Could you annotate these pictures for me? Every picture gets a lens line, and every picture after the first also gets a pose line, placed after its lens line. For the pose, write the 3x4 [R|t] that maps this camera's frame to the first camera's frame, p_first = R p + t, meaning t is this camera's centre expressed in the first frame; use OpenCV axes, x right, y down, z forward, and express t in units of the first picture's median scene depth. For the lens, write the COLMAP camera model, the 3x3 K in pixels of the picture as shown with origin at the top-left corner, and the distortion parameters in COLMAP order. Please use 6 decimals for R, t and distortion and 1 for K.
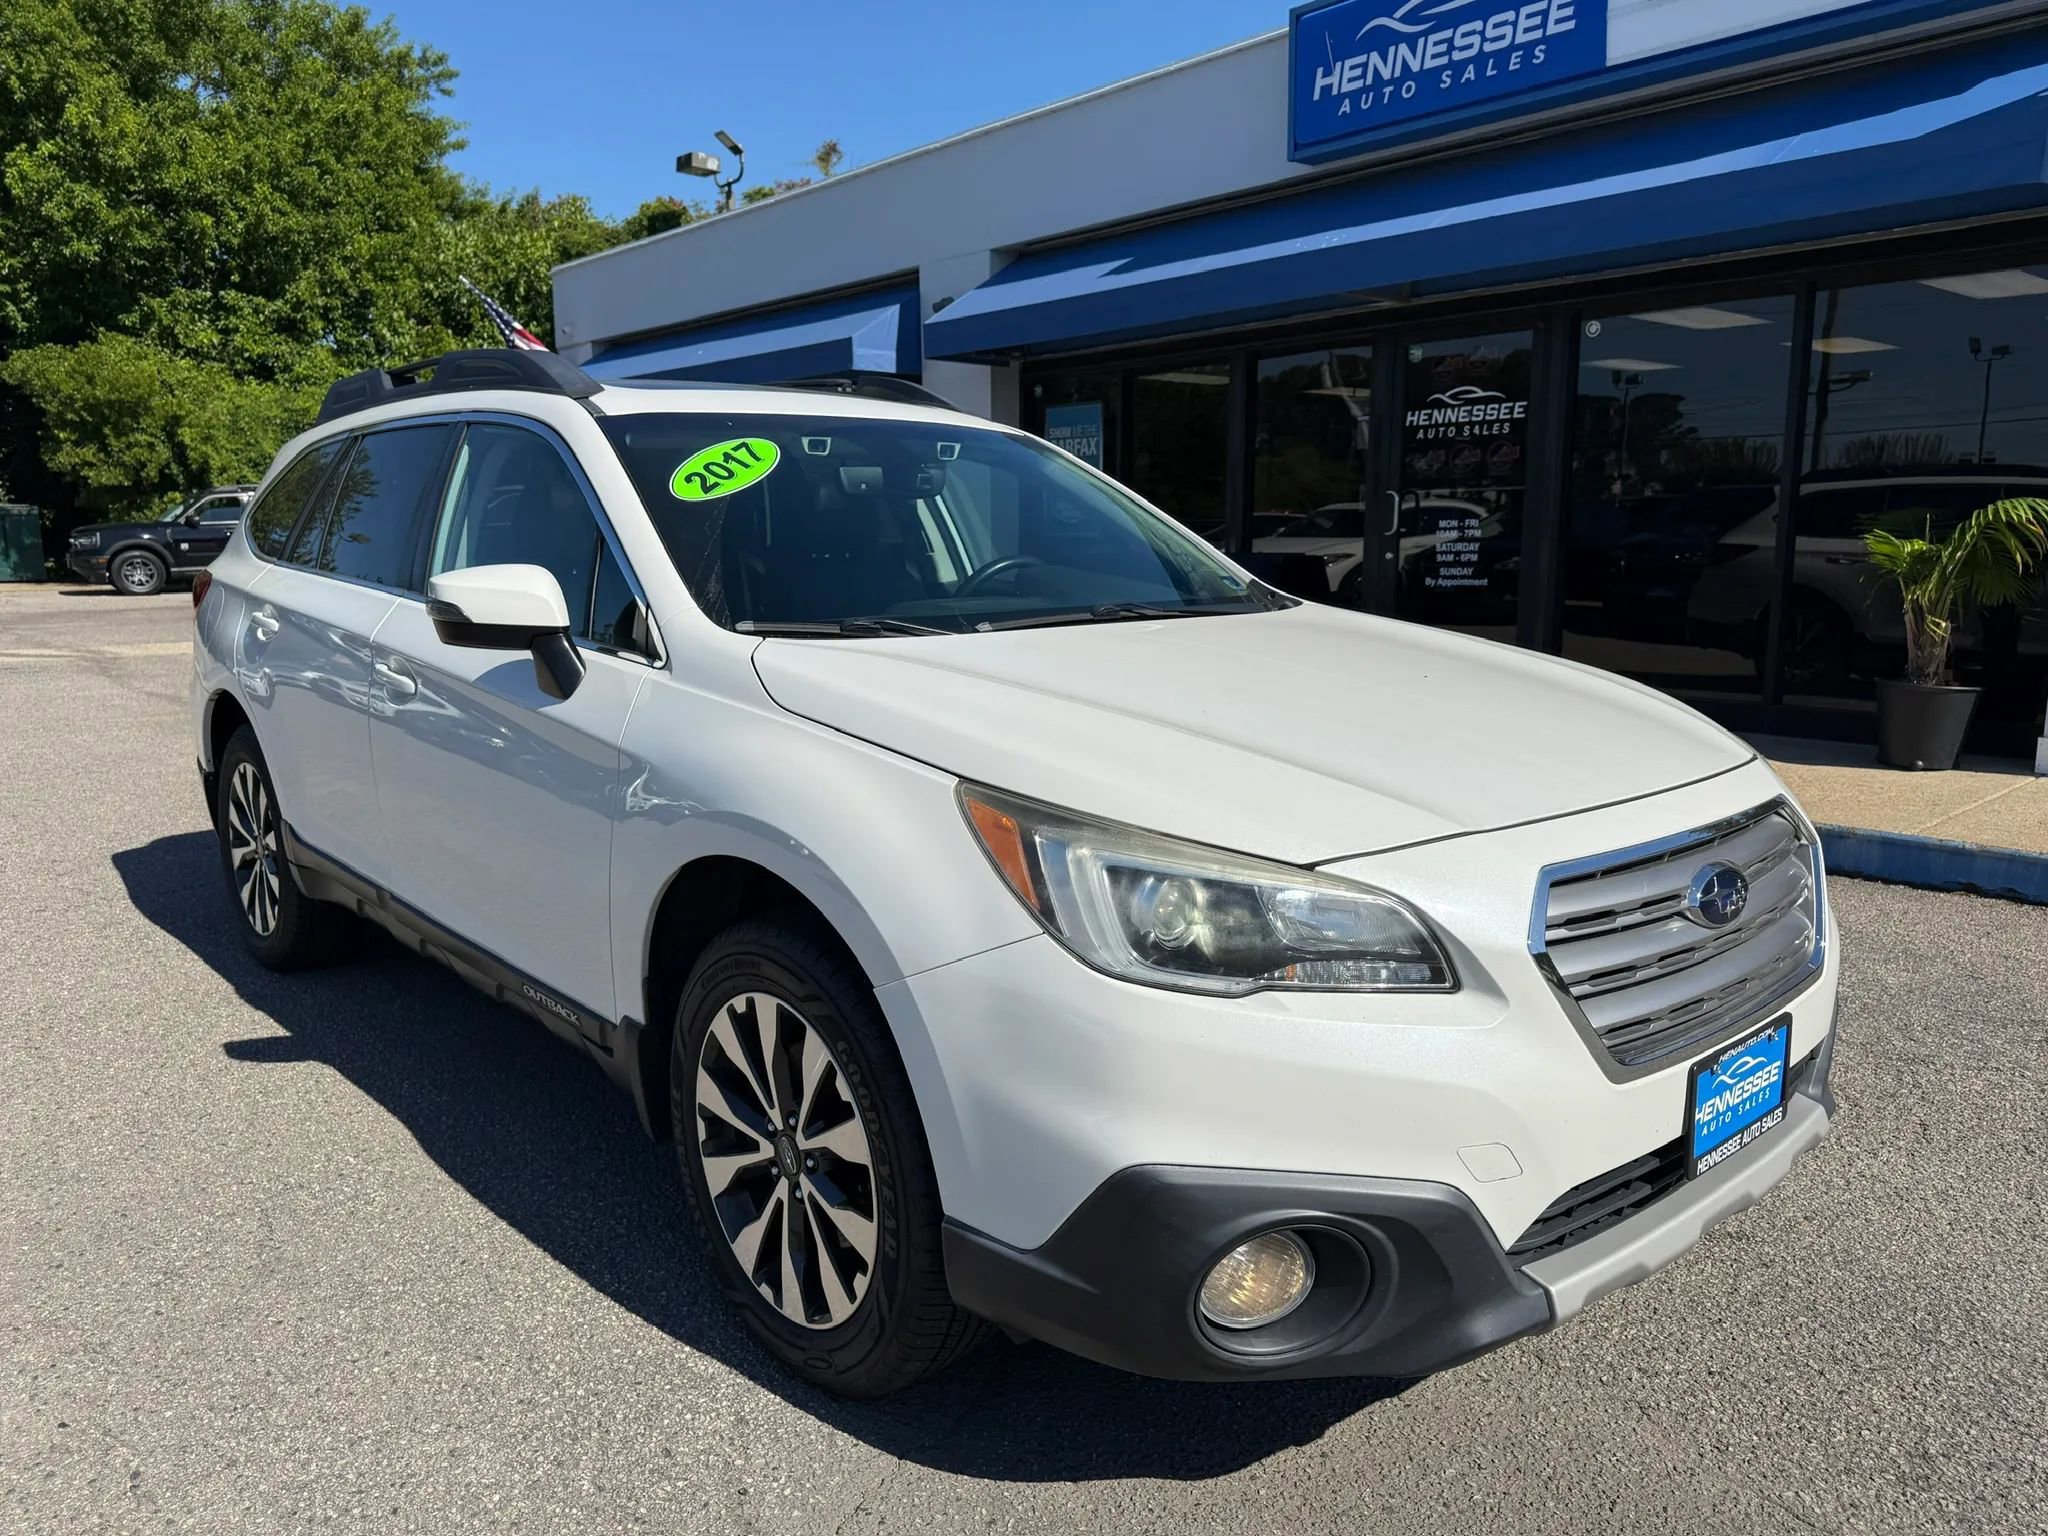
lens RADIAL K [[1463.6, 0, 1034.5], [0, 1463.6, 777.0], [0, 0, 1]] dist [-0.003252, -0.007027]
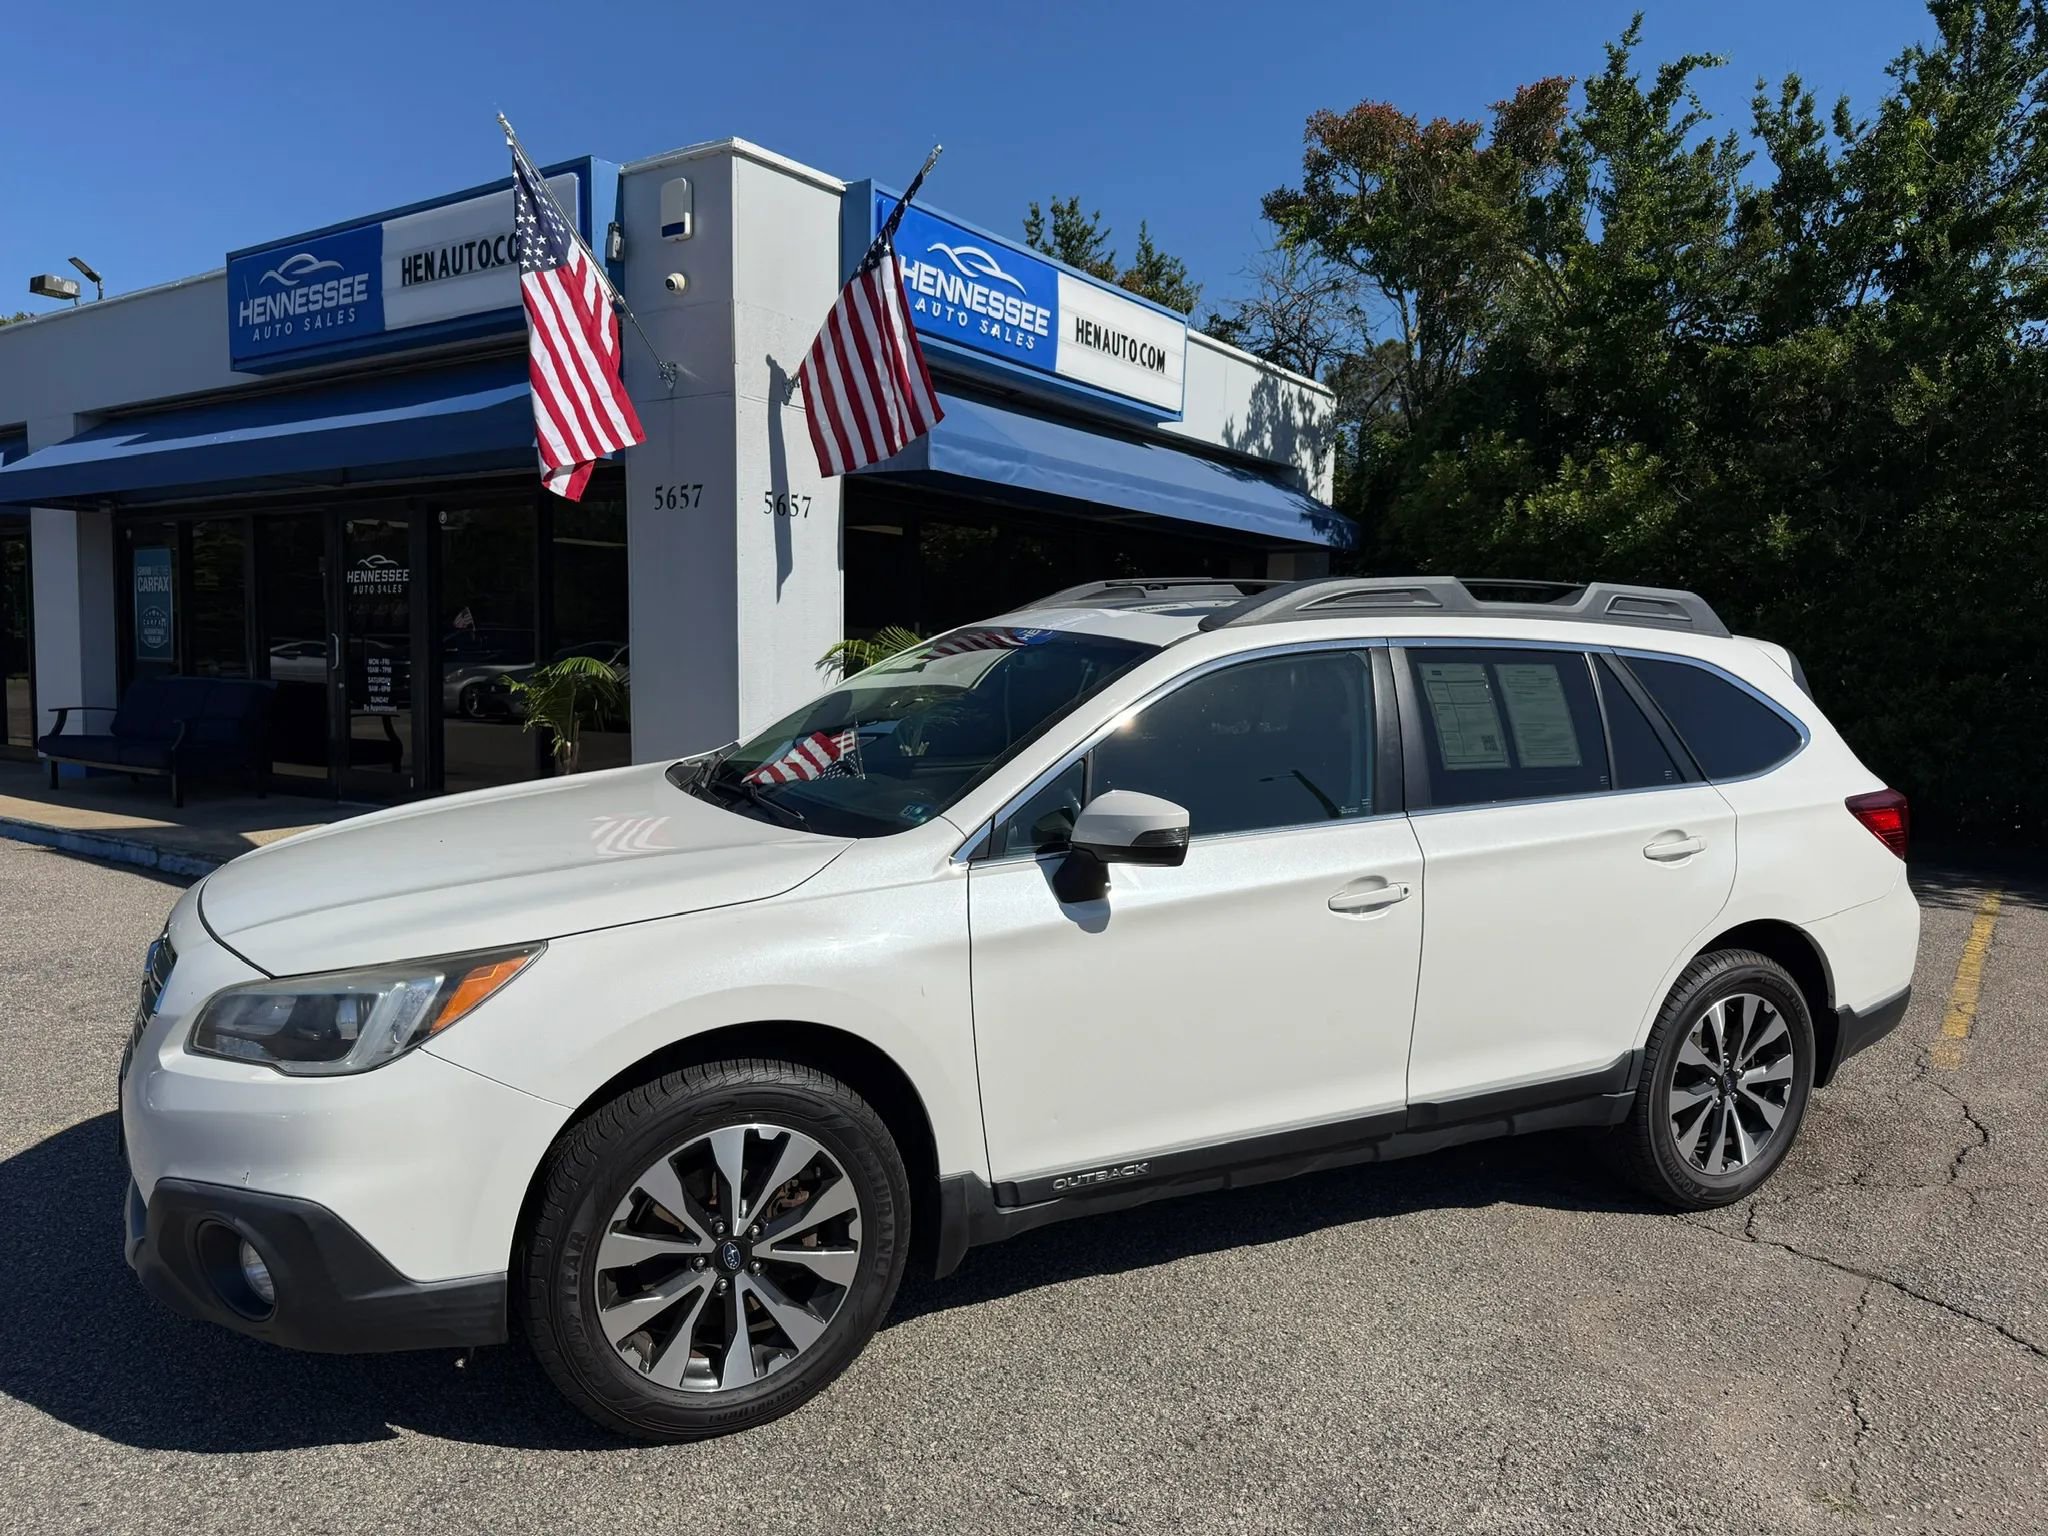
lens RADIAL K [[1461.5, 0, 1025.2], [0, 1461.5, 772.3], [0, 0, 1]] dist [0.051943, -0.079138]
pose [[0.967464, 0.004470, 0.252968, 0.512534], [0.018246, 0.996008, -0.087381, 0.041706], [-0.252349, 0.089154, 0.963520, -0.350286]]
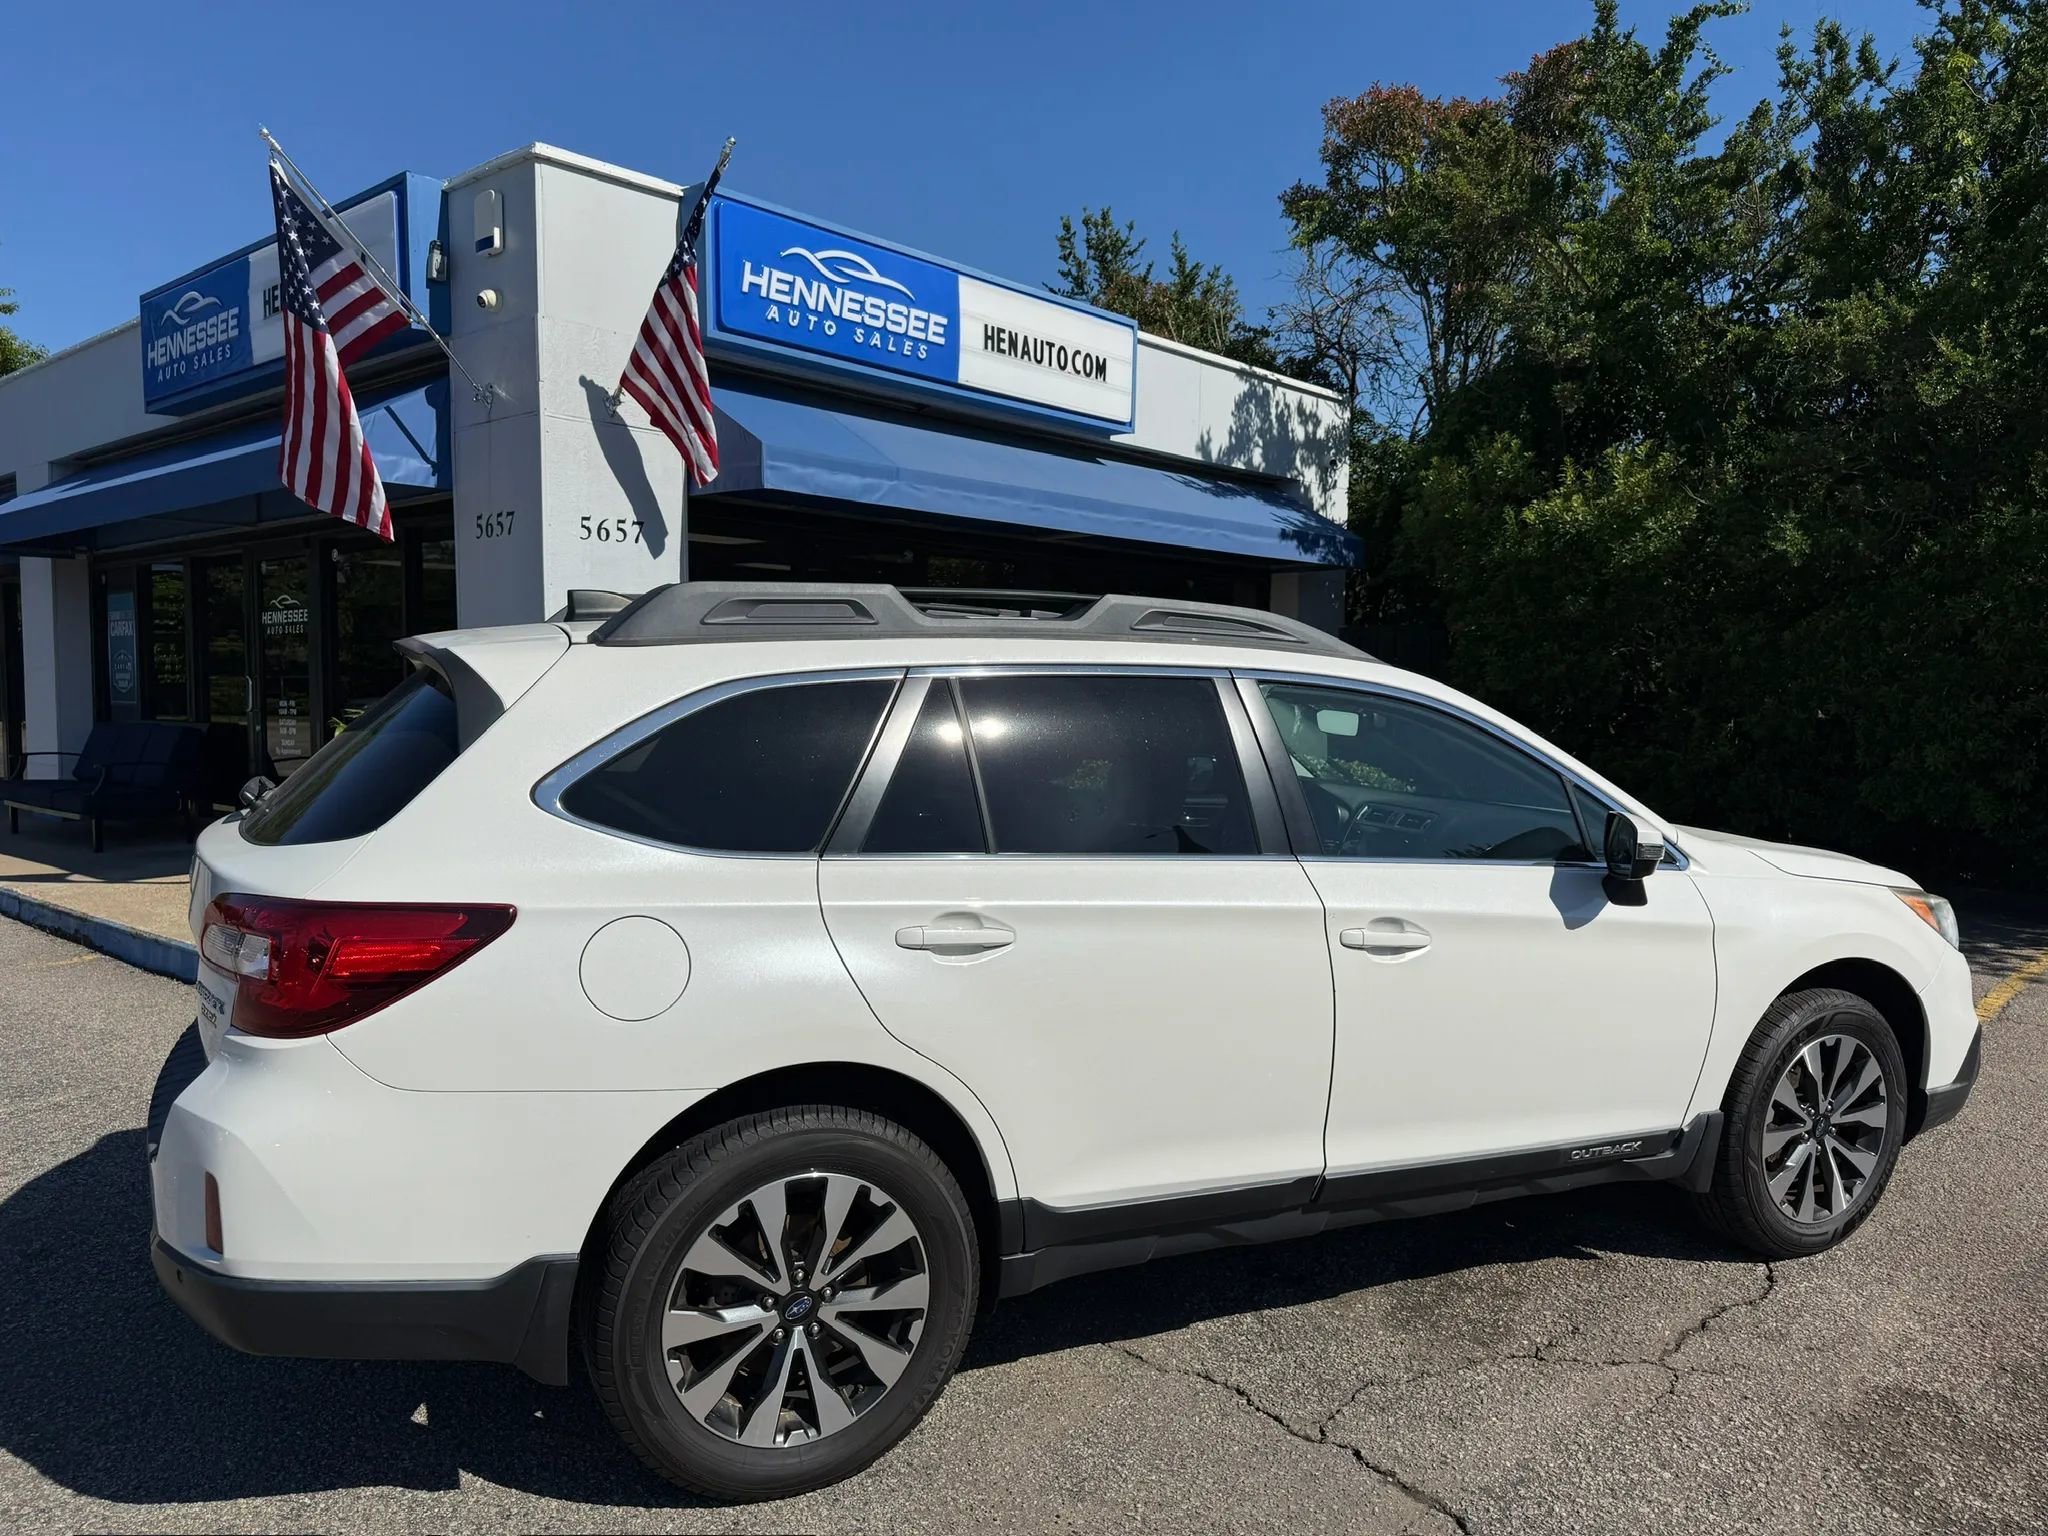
lens RADIAL K [[1455.8, 0, 1039.6], [0, 1455.8, 784.2], [0, 0, 1]] dist [0.062713, -0.087644]
pose [[0.990114, 0.000554, 0.140264, 0.755817], [0.013705, 0.994825, -0.100673, 0.027388], [-0.139594, 0.101600, 0.984983, -0.301723]]
